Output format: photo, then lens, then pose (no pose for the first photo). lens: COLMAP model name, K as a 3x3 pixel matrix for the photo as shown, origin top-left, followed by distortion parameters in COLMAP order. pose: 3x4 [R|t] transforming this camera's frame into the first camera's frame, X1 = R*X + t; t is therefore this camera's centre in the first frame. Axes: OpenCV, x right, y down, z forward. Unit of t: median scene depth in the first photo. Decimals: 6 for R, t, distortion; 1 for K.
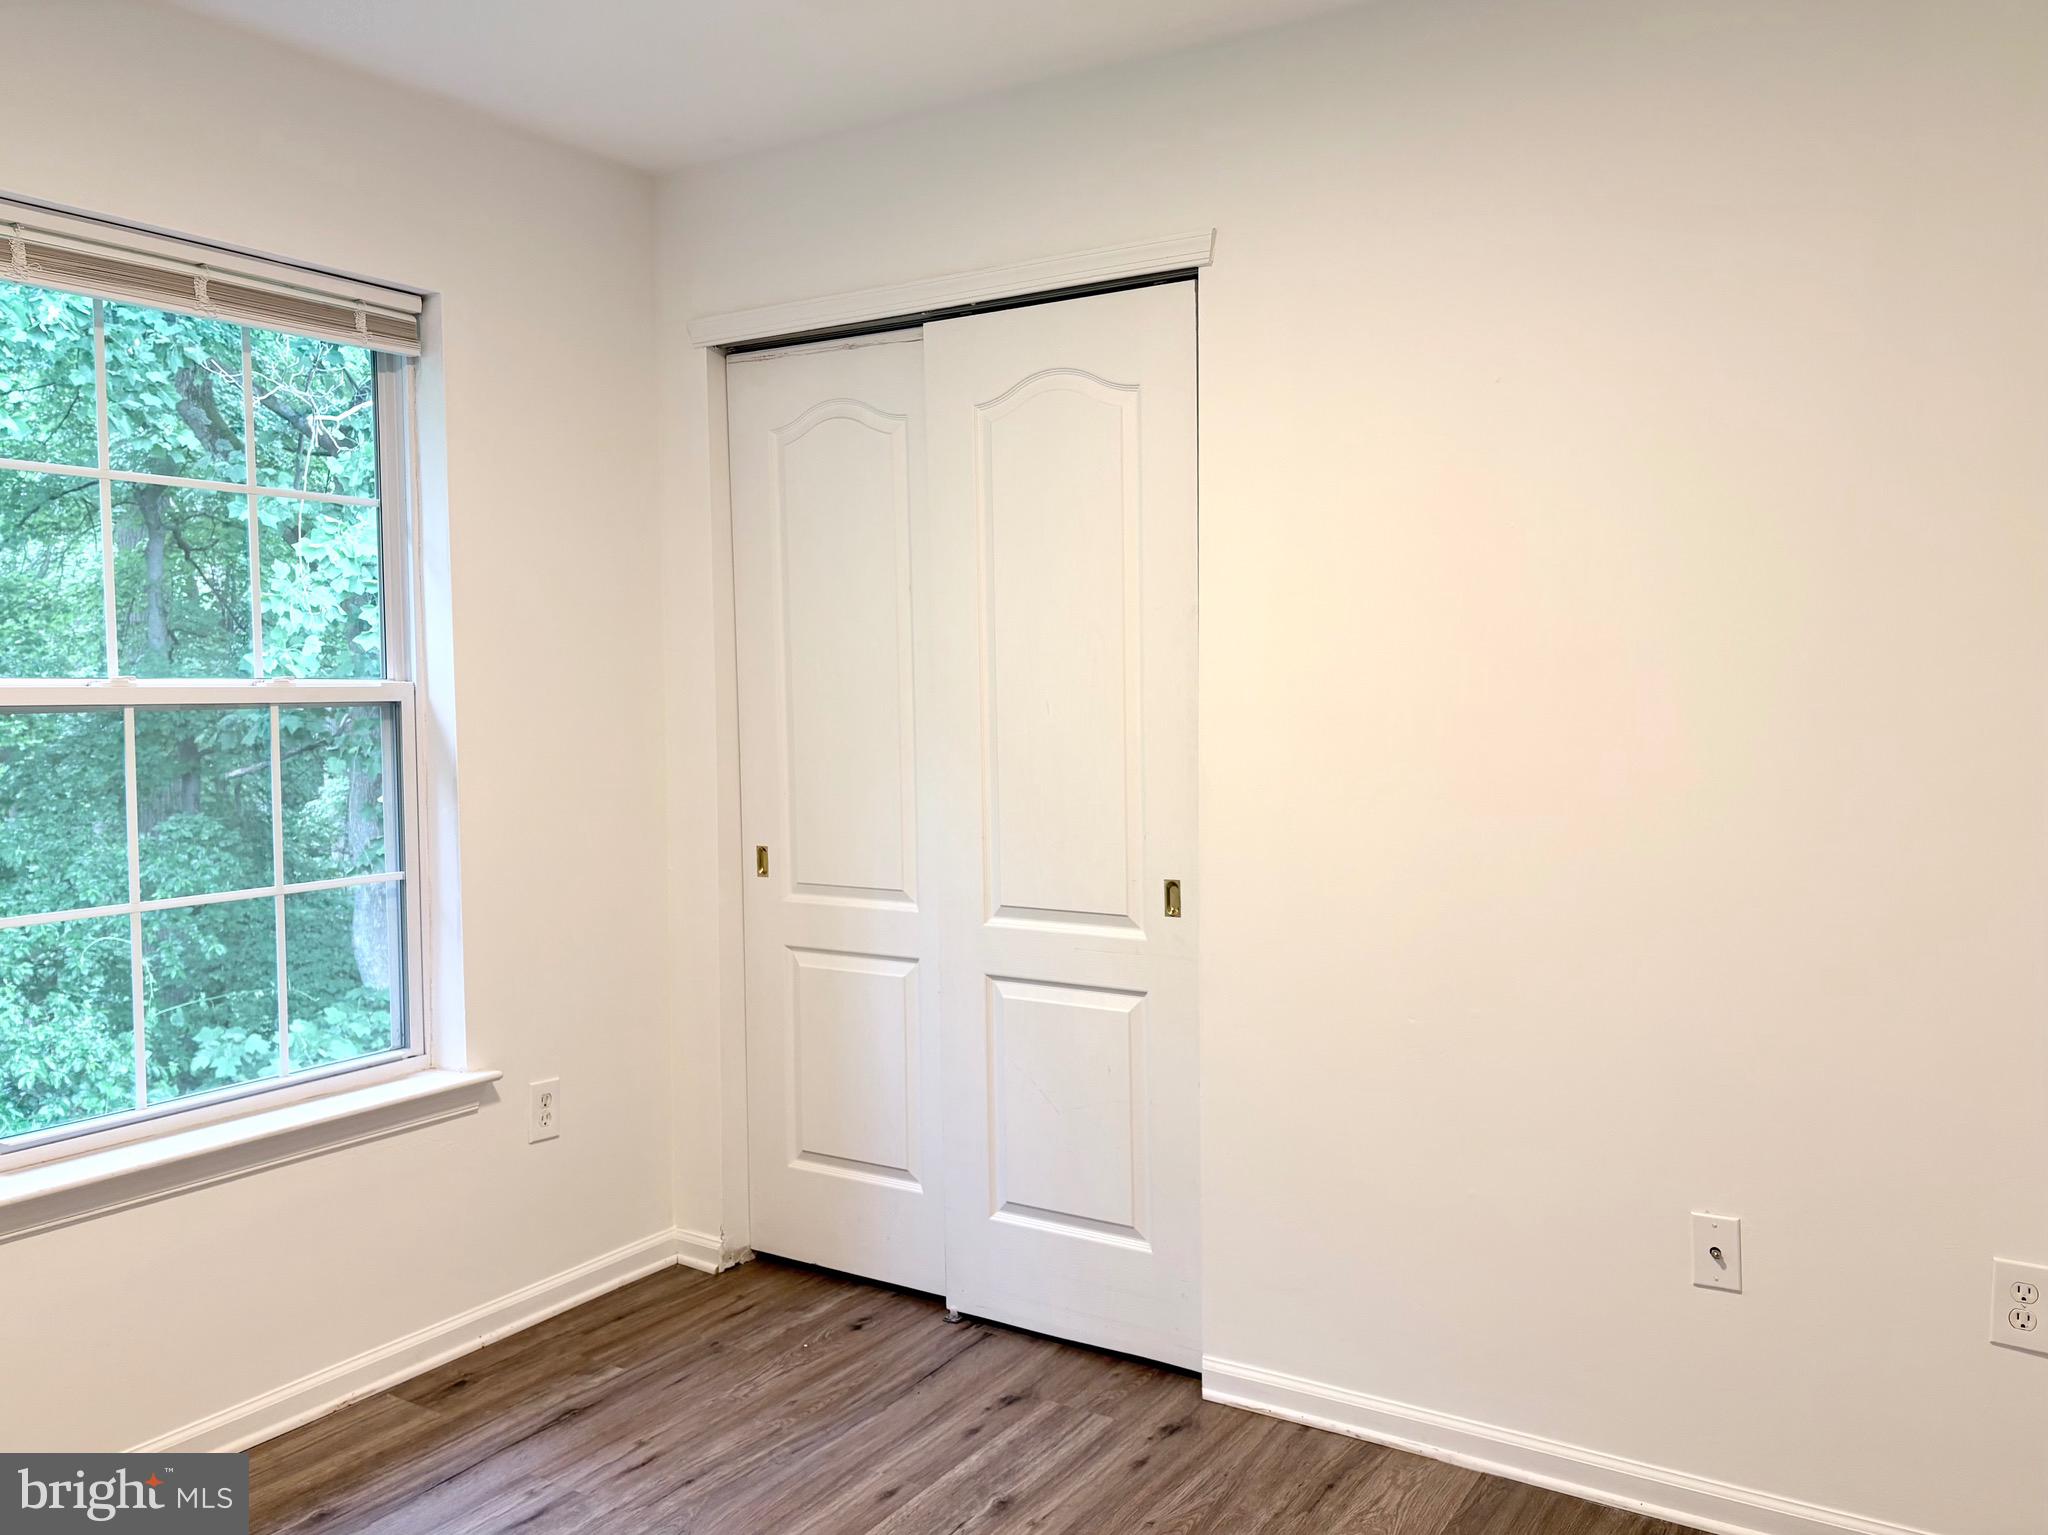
lens RADIAL K [[1586.9, 0, 1009.3], [0, 1586.9, 766.2], [0, 0, 1]] dist [0.053538, -0.063354]
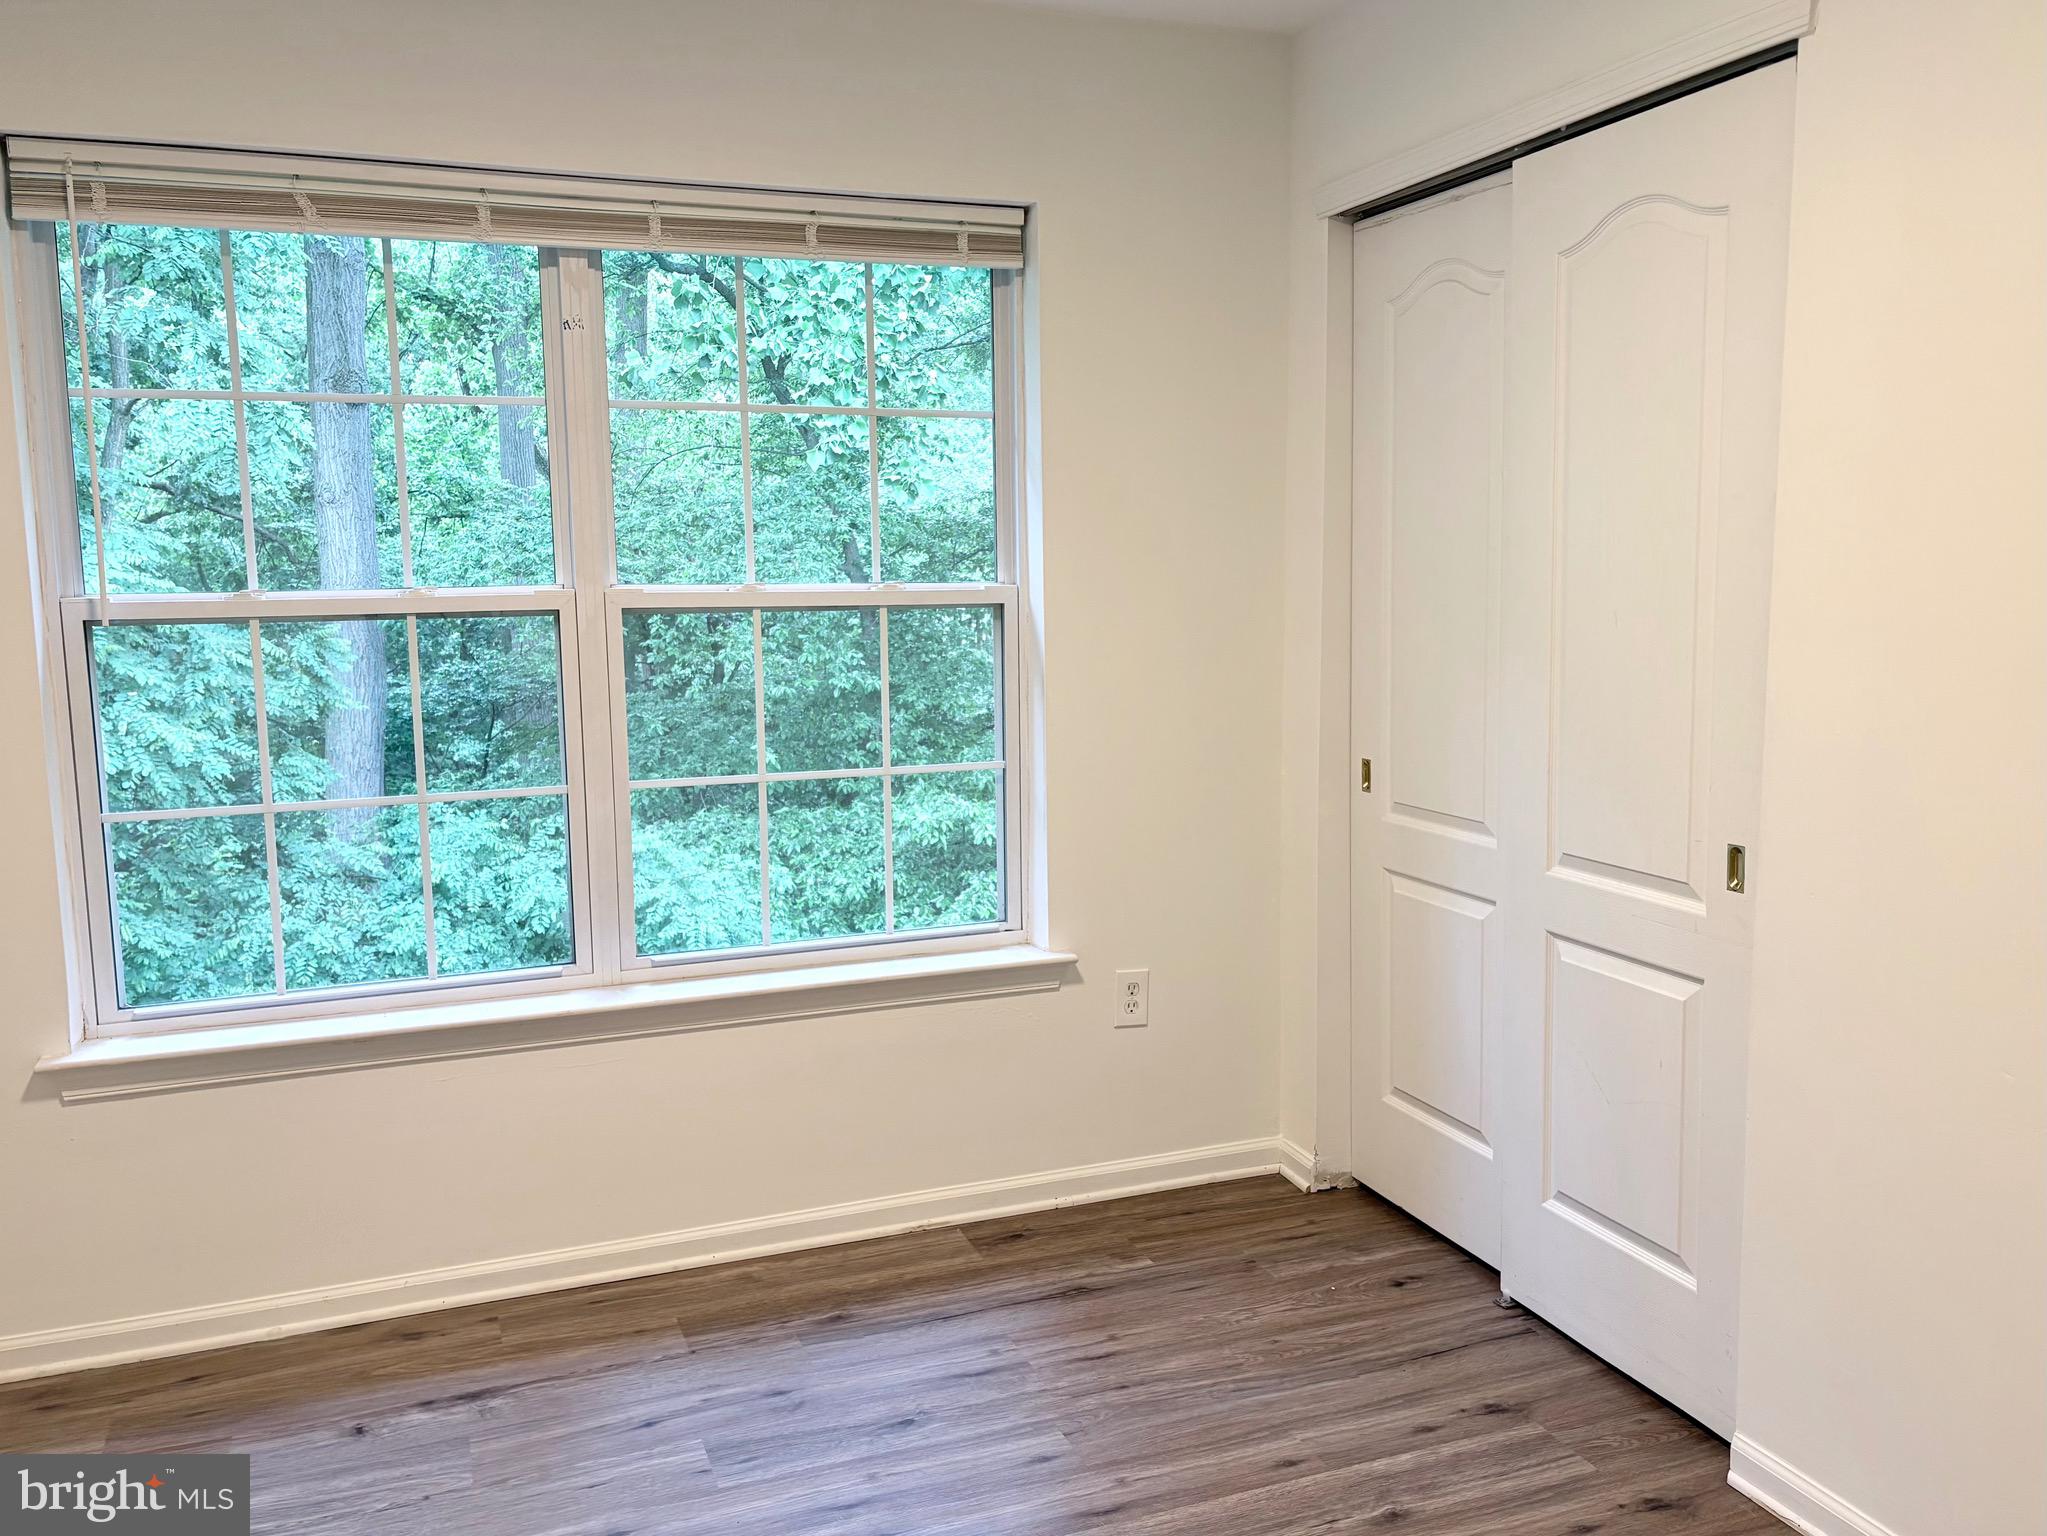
lens RADIAL K [[1602.8, 0, 1006.6], [0, 1602.8, 769.9], [0, 0, 1]] dist [-0.011015, 0.008347]
pose [[0.804277, 0.075196, -0.589478, 0.266297], [-0.025831, 0.995448, 0.091739, -0.027775], [0.593693, -0.058557, 0.802558, 0.145112]]
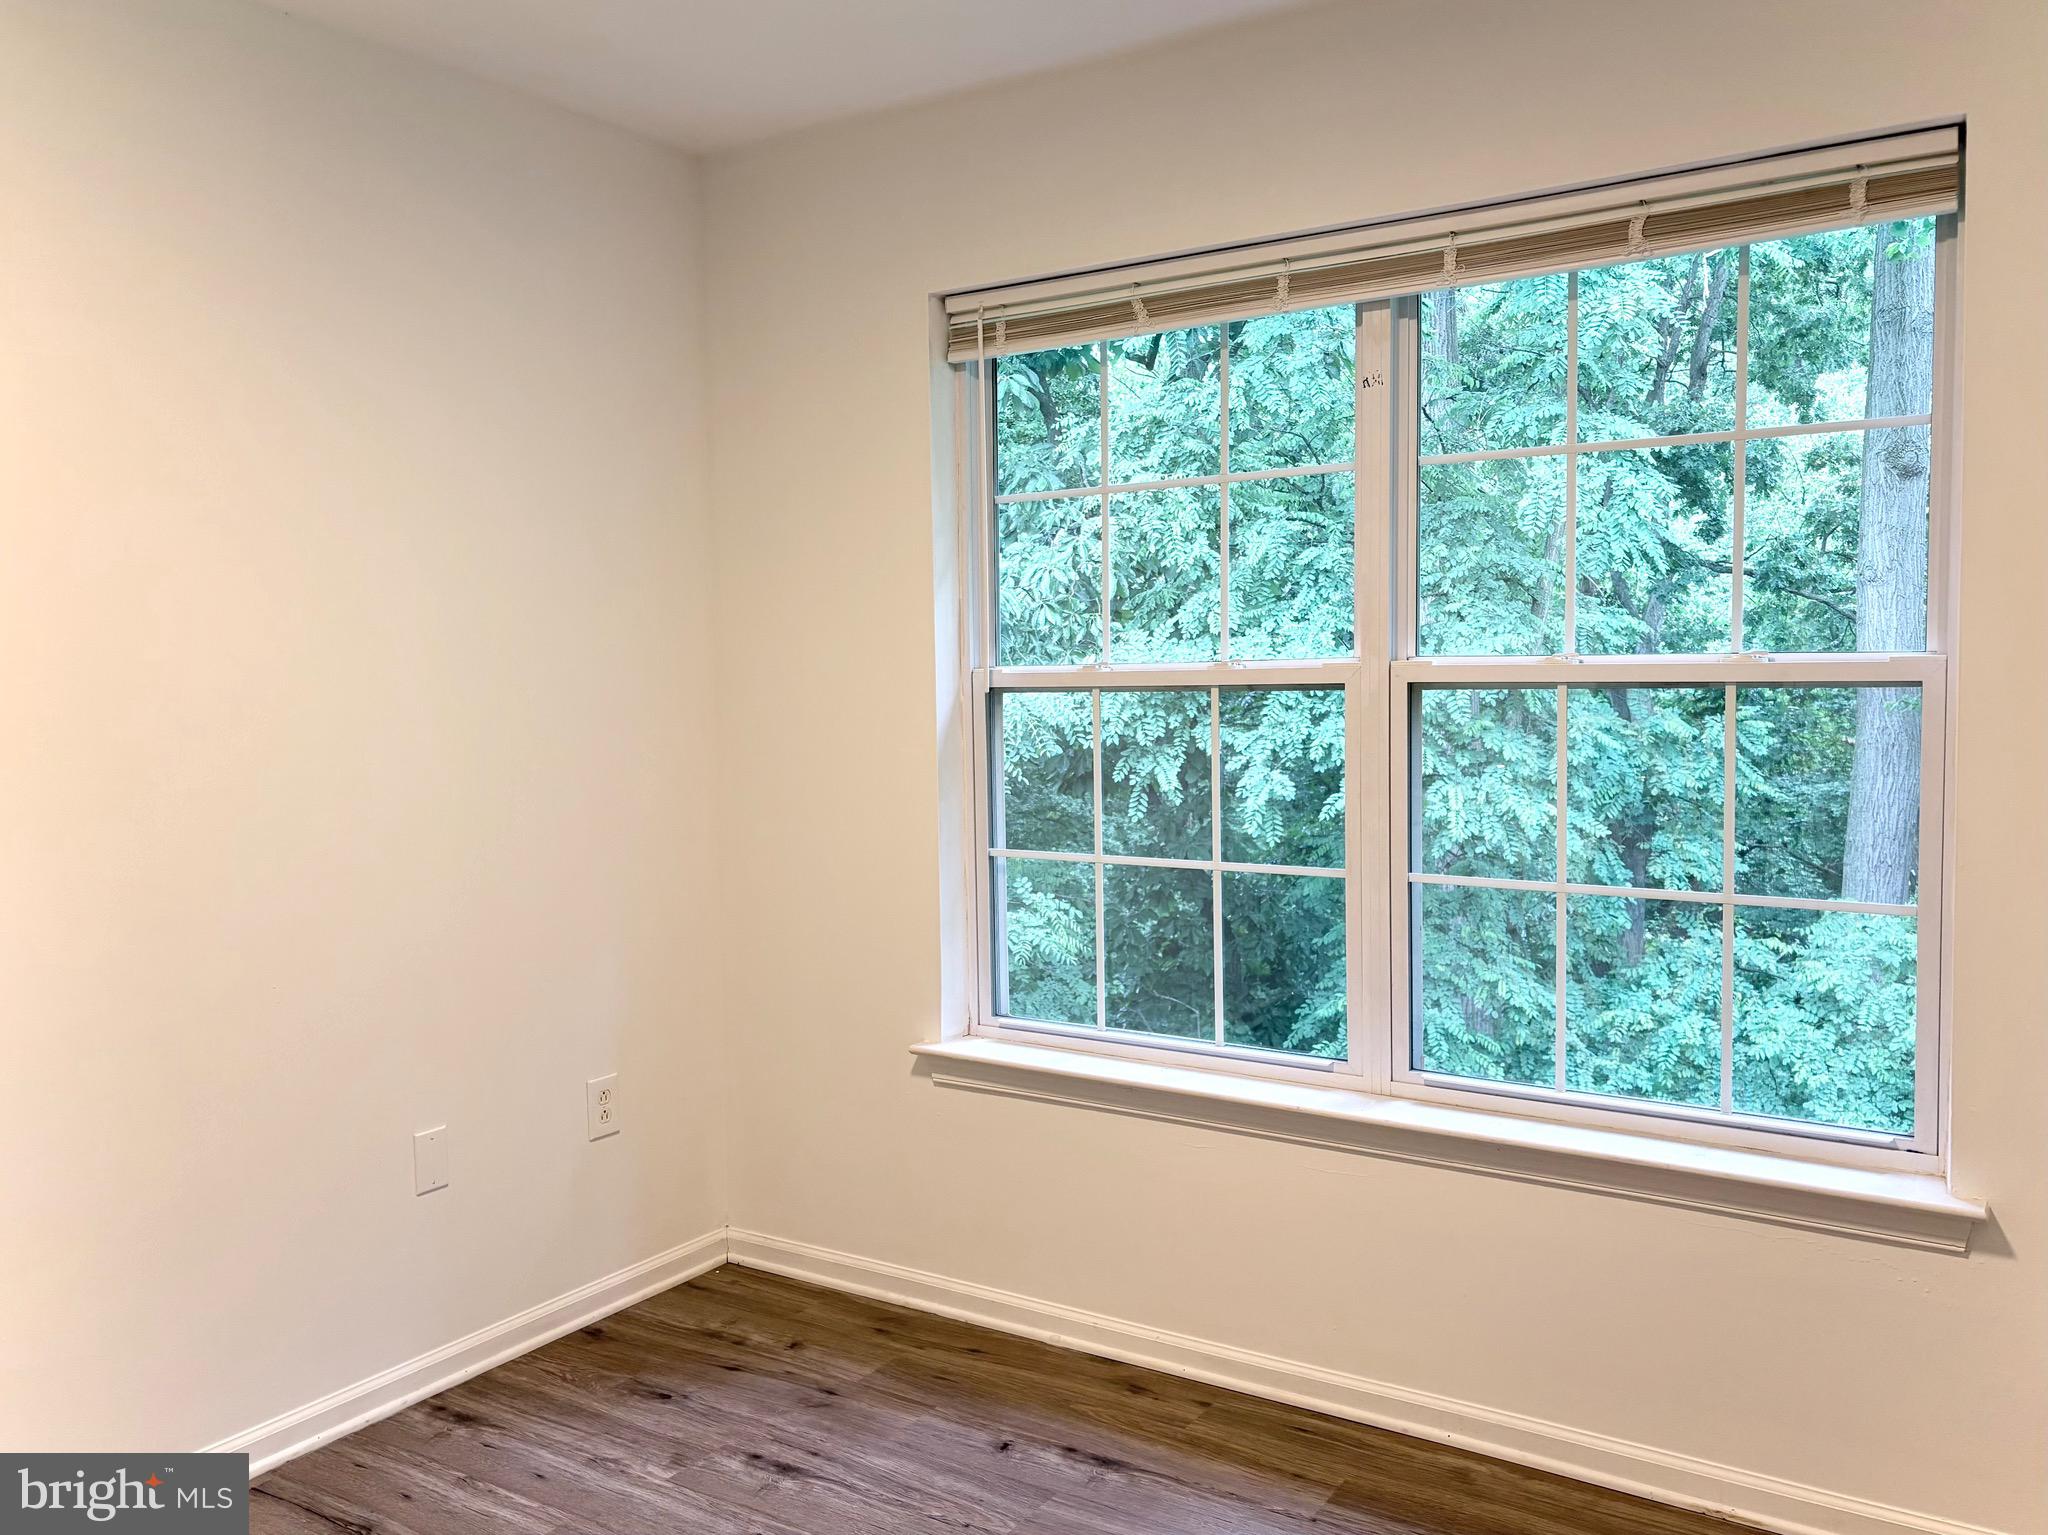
lens RADIAL K [[1586.9, 0, 1009.3], [0, 1586.9, 766.2], [0, 0, 1]] dist [0.053538, -0.063354]
pose [[-0.002973, 0.070147, -0.997532, 0.390406], [-0.039268, 0.996759, 0.070210, -0.038179], [0.999224, 0.039379, -0.000208, 0.592583]]
